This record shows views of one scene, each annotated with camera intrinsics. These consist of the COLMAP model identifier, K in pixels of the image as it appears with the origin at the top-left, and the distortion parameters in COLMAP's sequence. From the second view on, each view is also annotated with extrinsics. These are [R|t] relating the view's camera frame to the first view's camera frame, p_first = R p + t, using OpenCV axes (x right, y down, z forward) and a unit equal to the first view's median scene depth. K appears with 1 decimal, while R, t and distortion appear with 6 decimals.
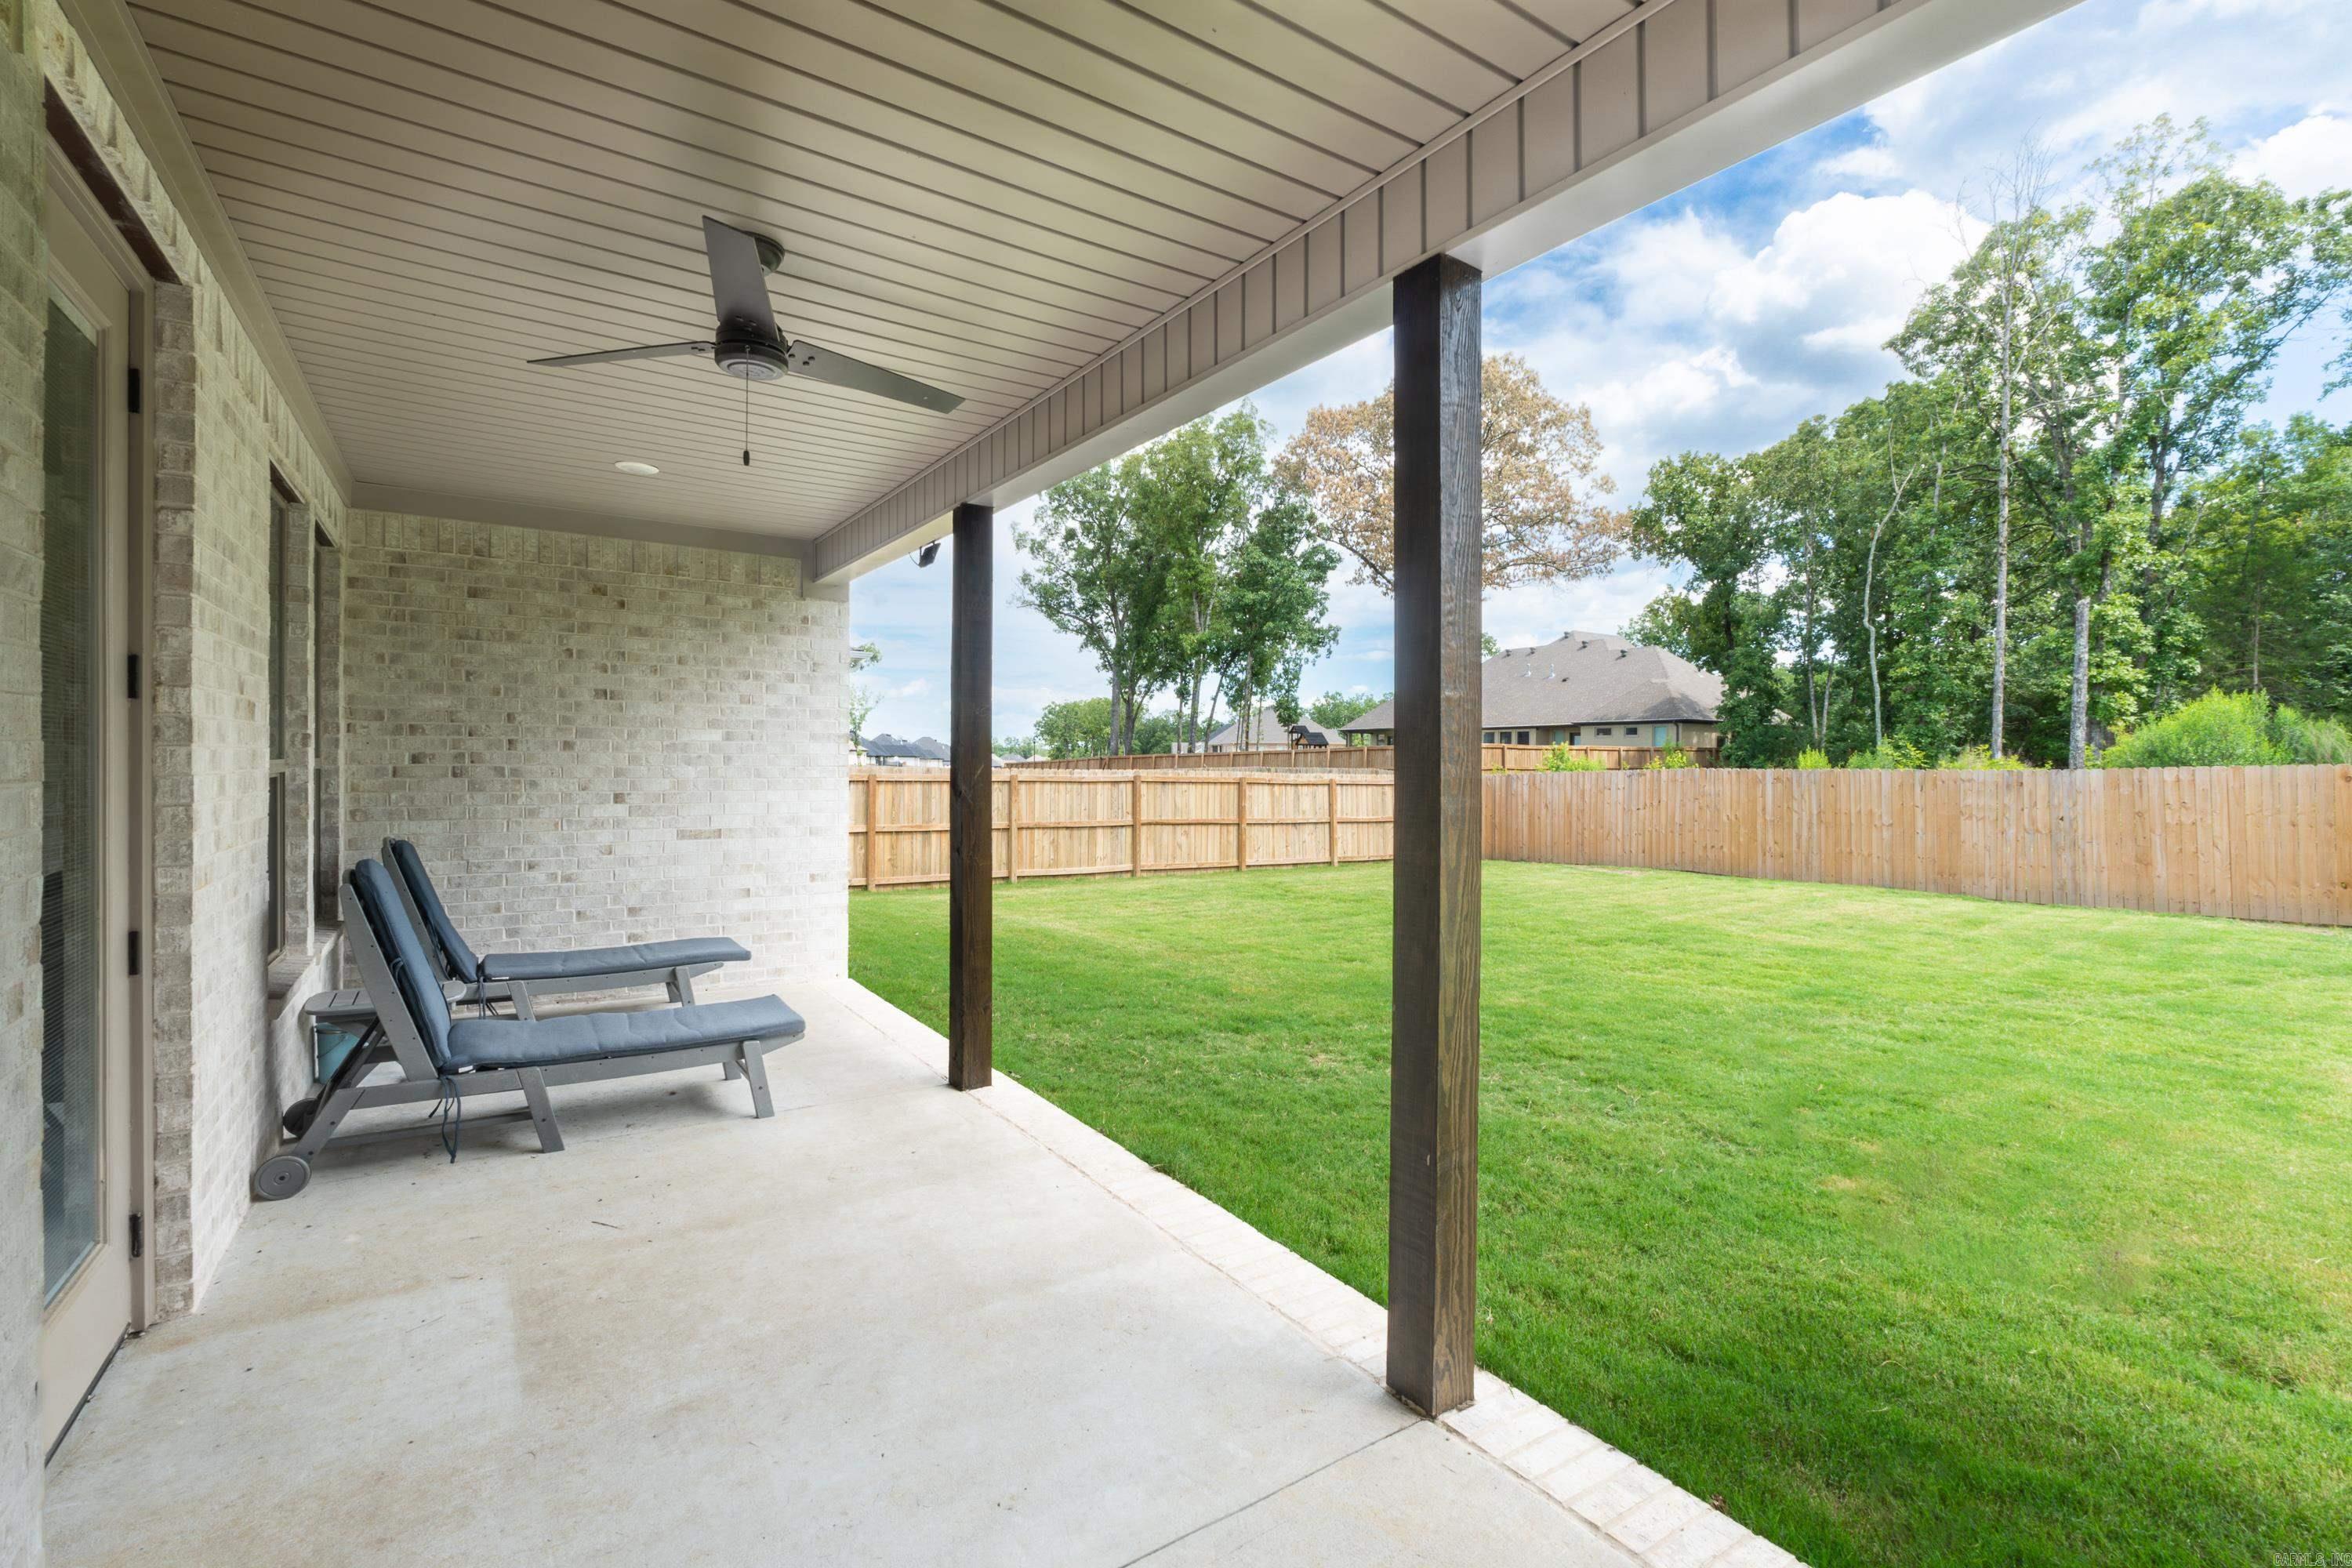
lens RADIAL K [[1032.5, 0, 1173.6], [0, 1032.5, 772.2], [0, 0, 1]] dist [-0.007907, -0.000056]
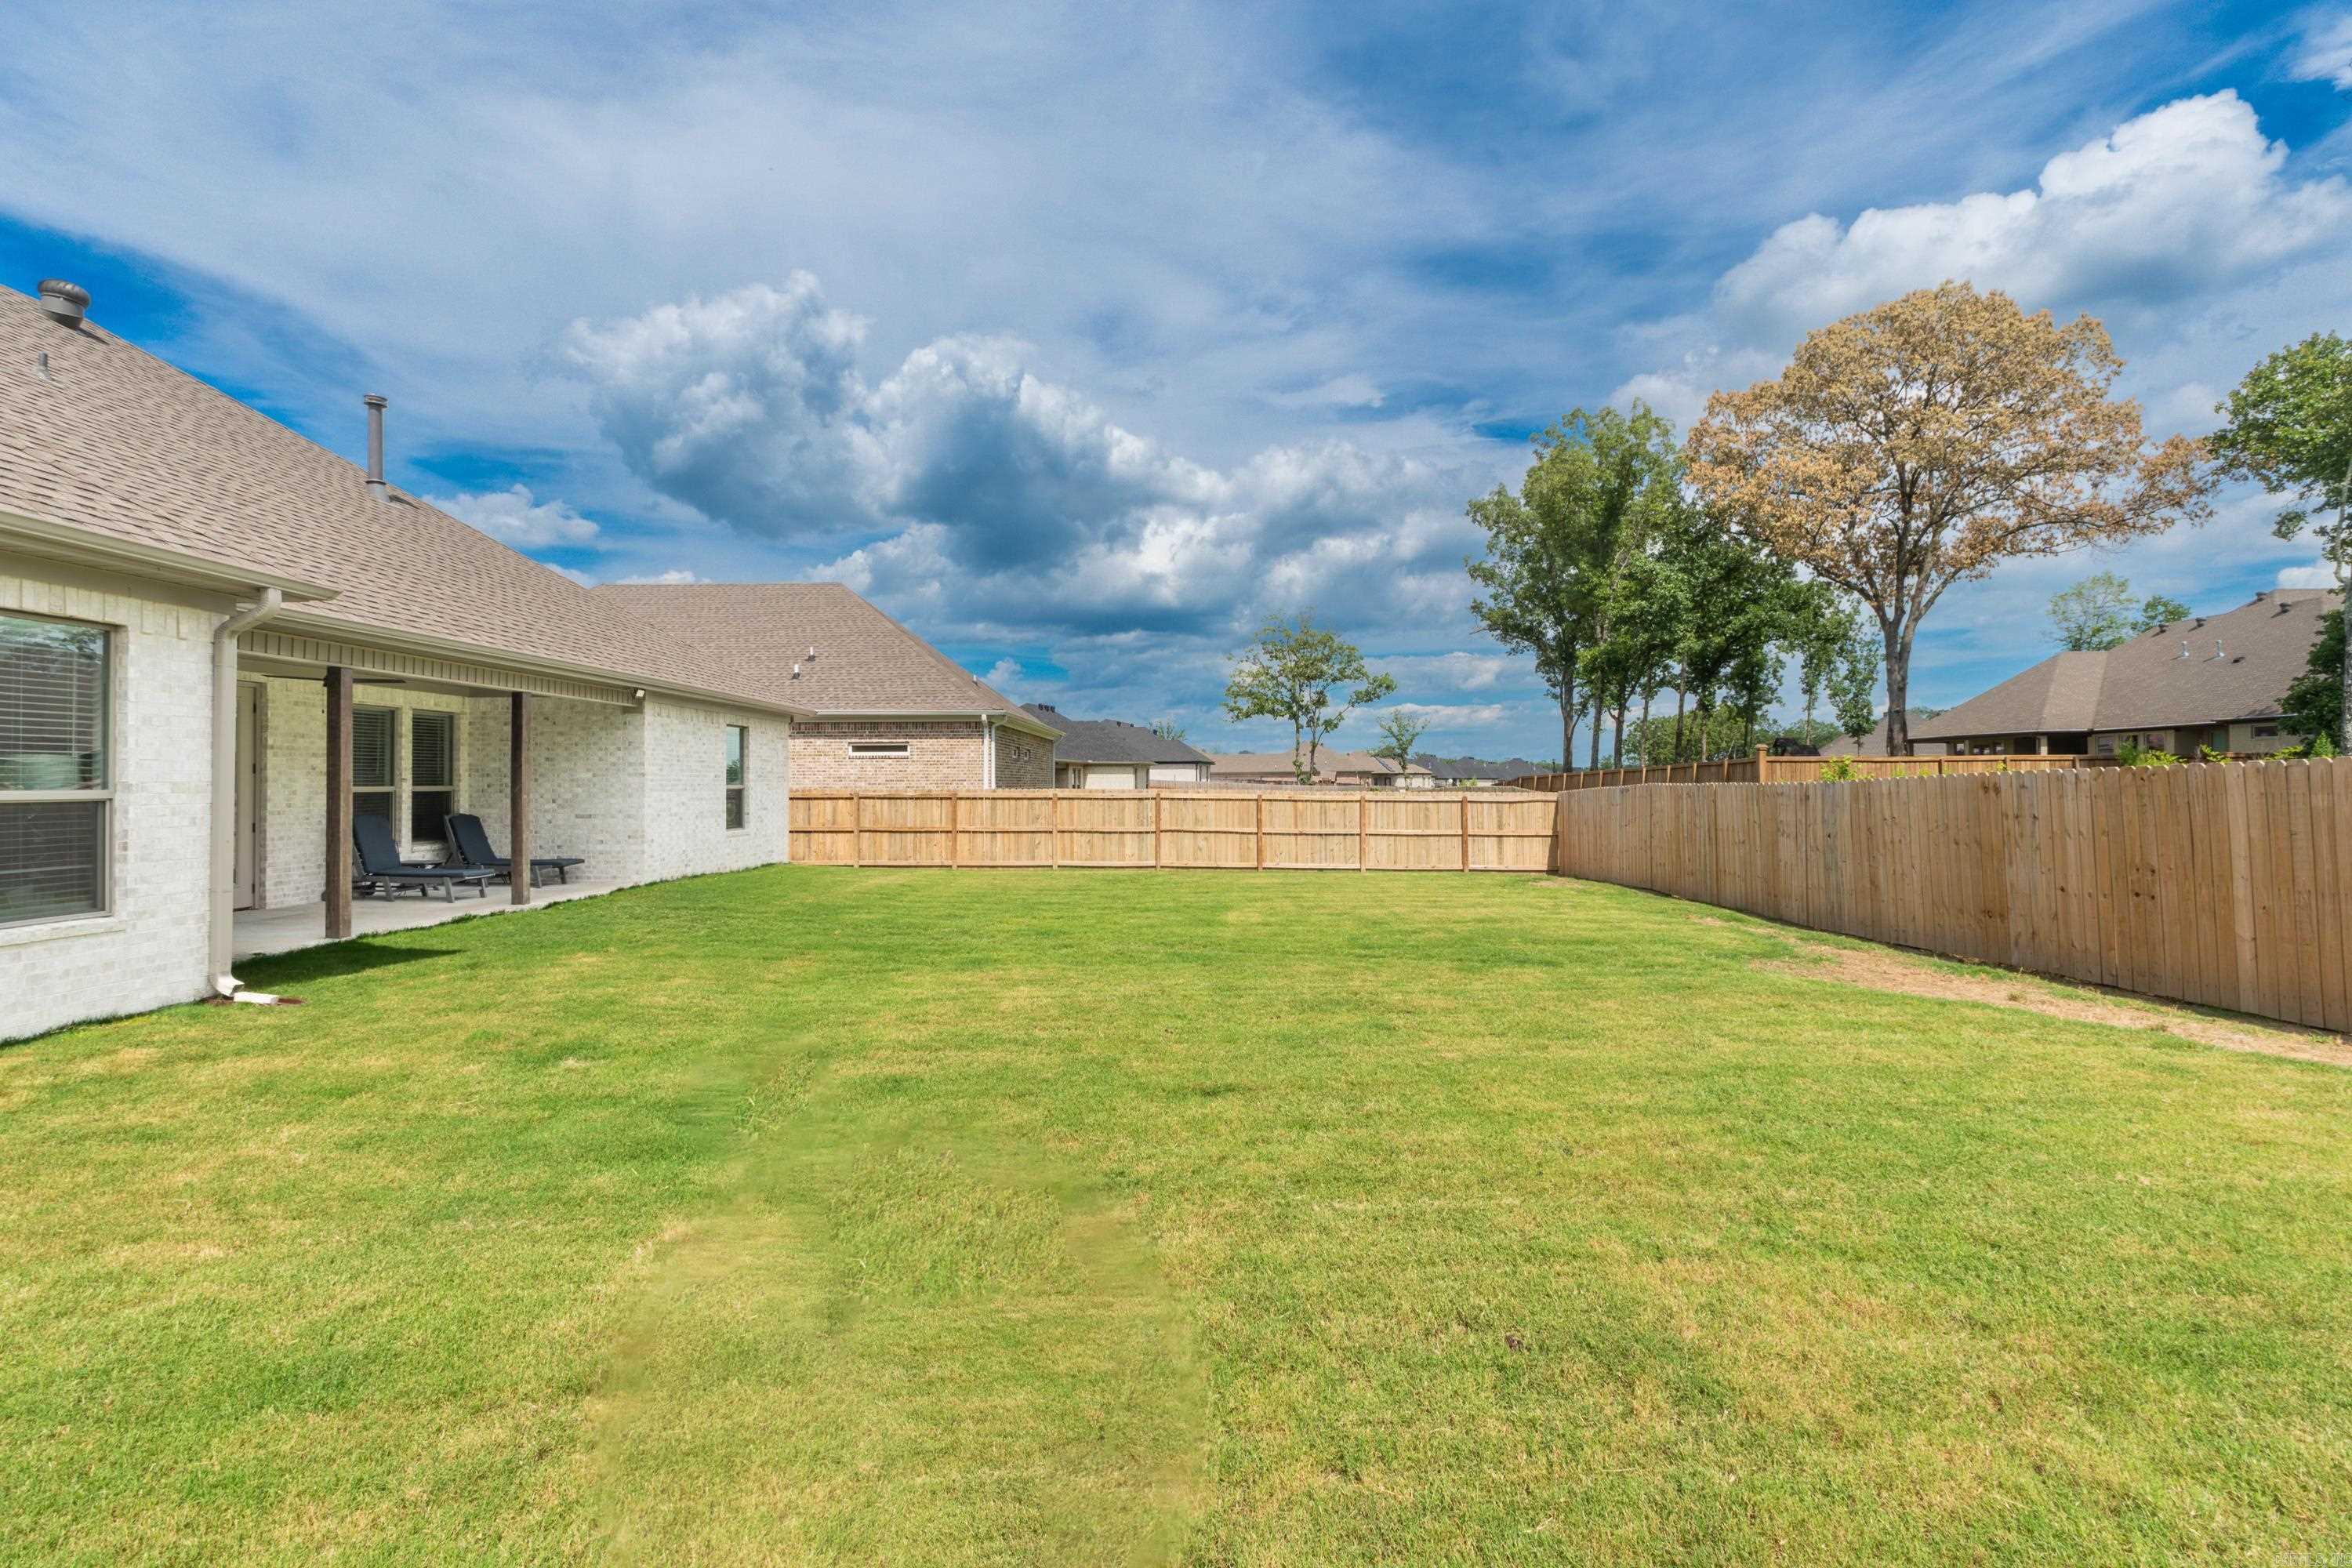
lens RADIAL K [[1032.5, 0, 1173.6], [0, 1032.5, 772.2], [0, 0, 1]] dist [-0.007907, -0.000056]
pose [[0.807042, -0.018362, -0.590209, 0.694097], [0.004621, 0.999682, -0.024783, 0.007898], [0.590476, 0.017274, 0.806870, -0.040608]]
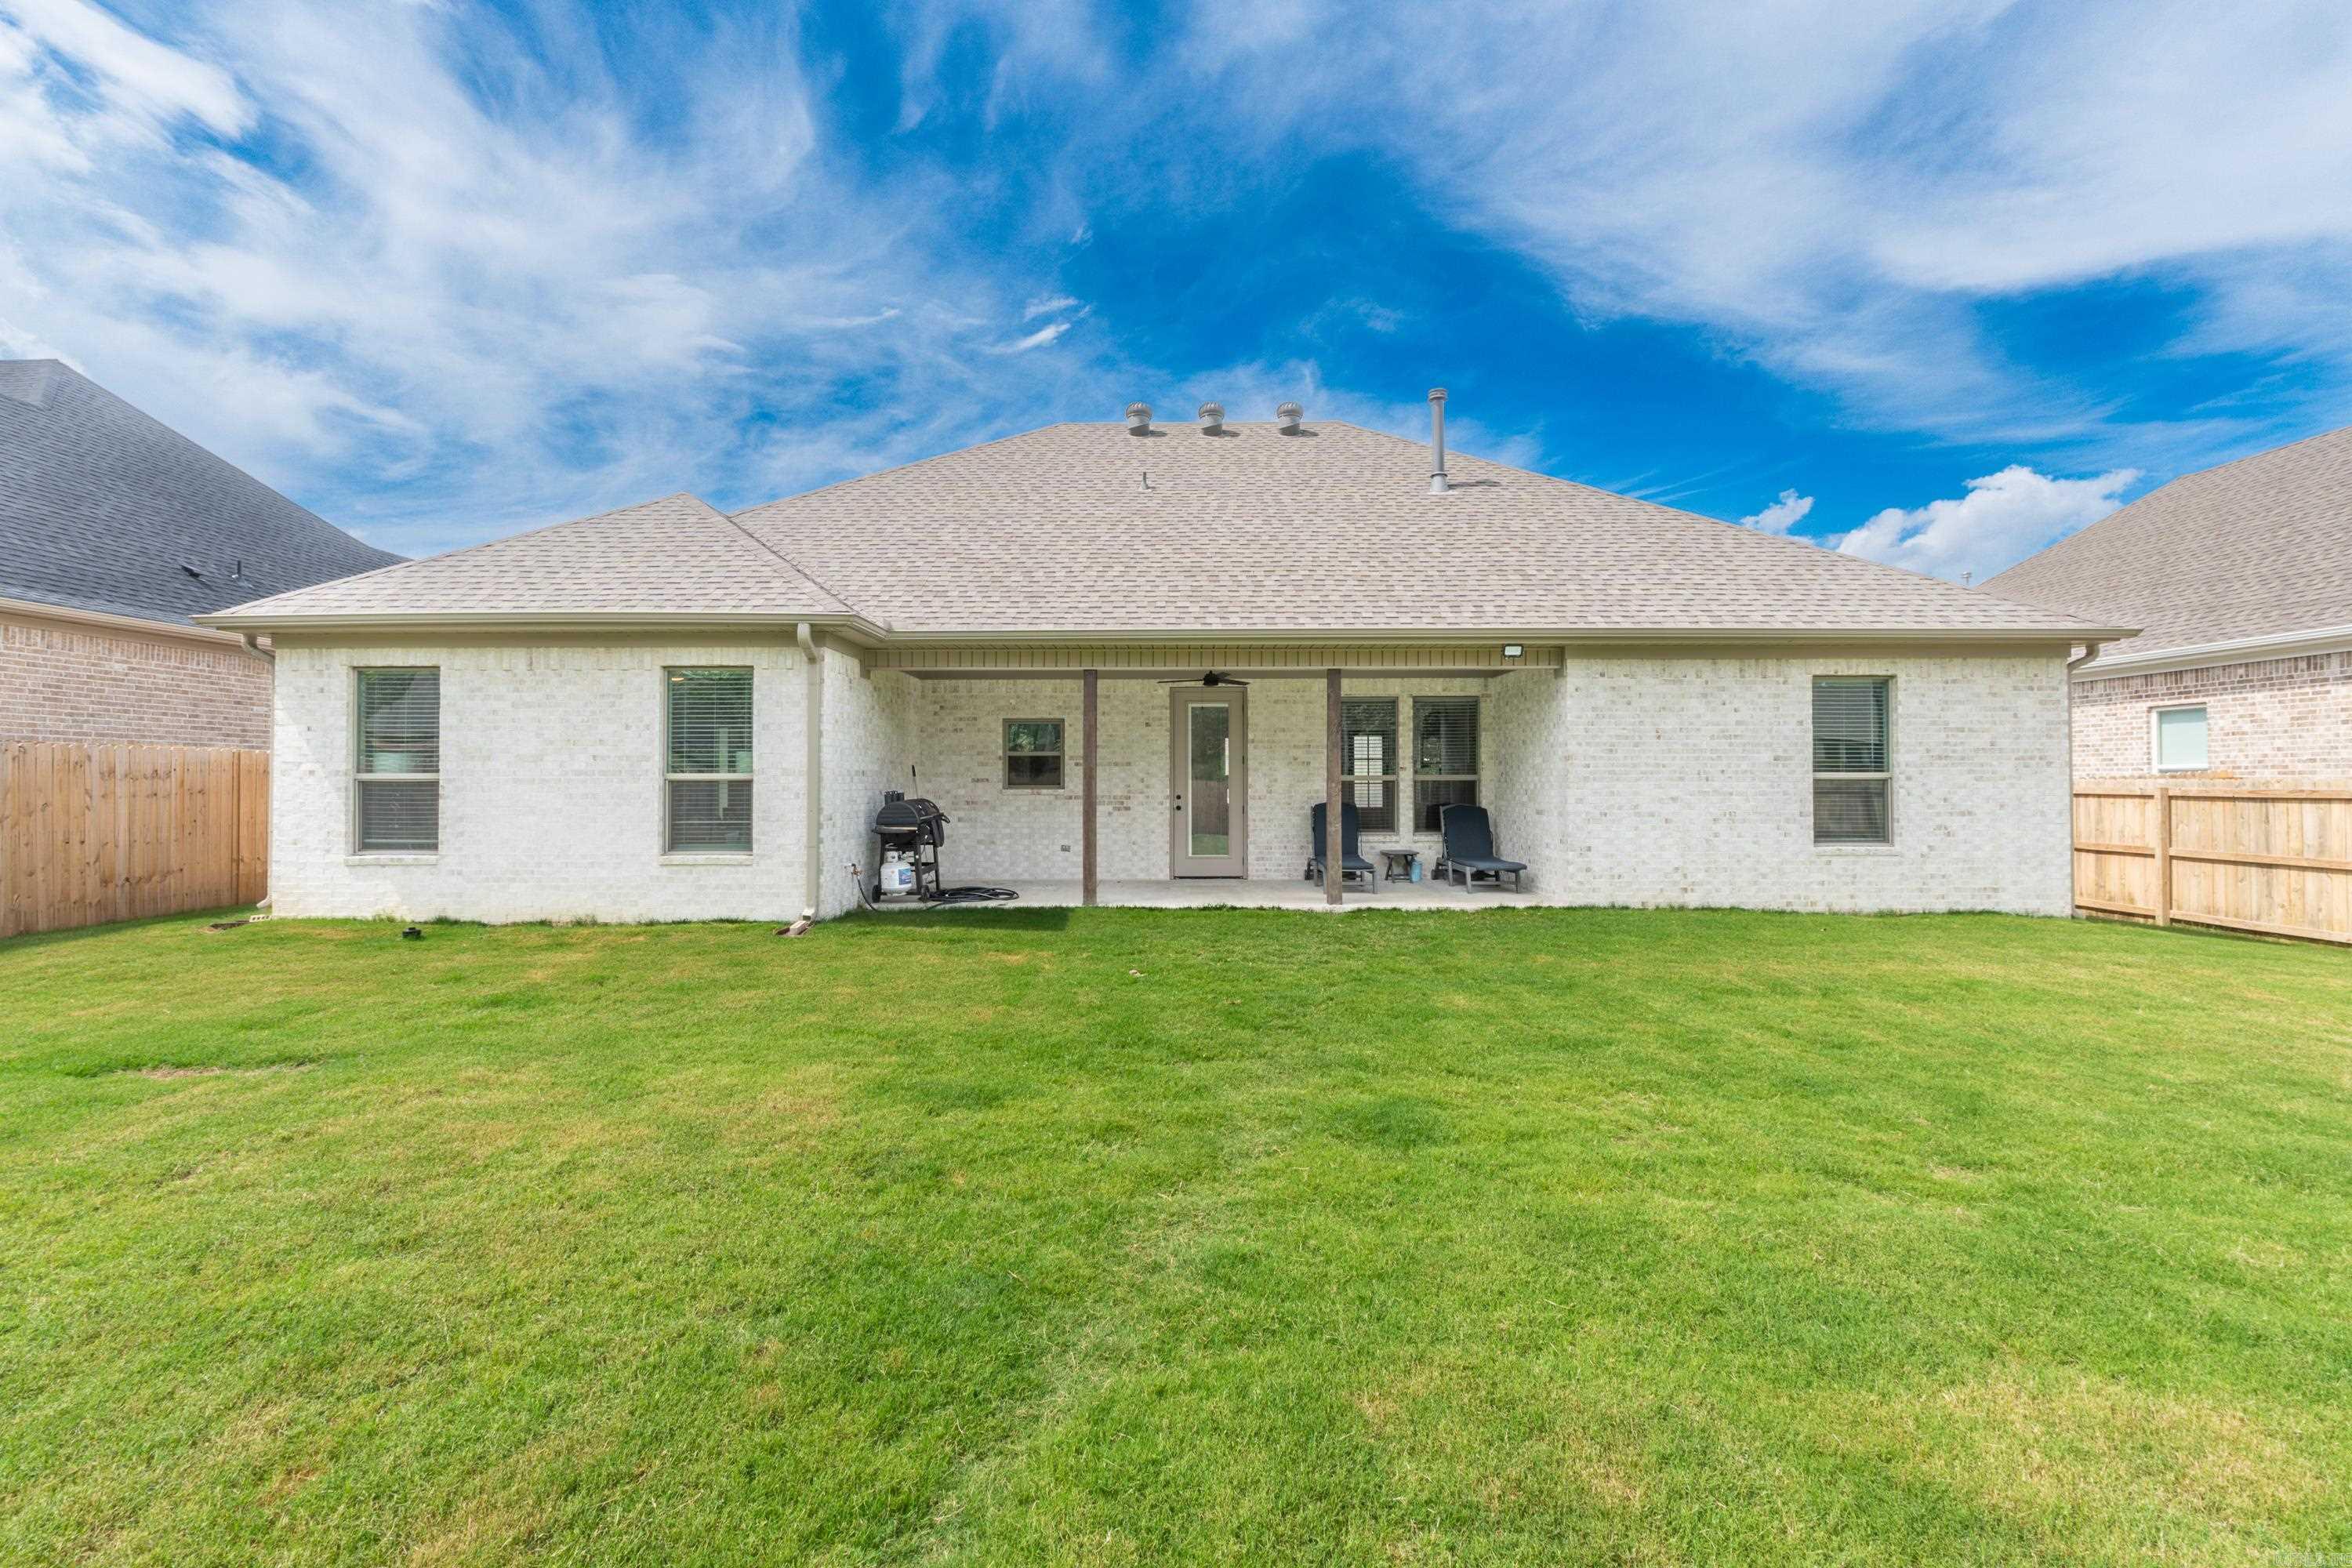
lens RADIAL K [[1032.5, 0, 1173.6], [0, 1032.5, 772.2], [0, 0, 1]] dist [-0.007907, -0.000056]
pose [[-0.590811, -0.019379, -0.806577, 0.500442], [-0.013118, 0.999810, -0.014413, 0.007842], [0.806703, 0.002066, -0.590953, 0.534304]]
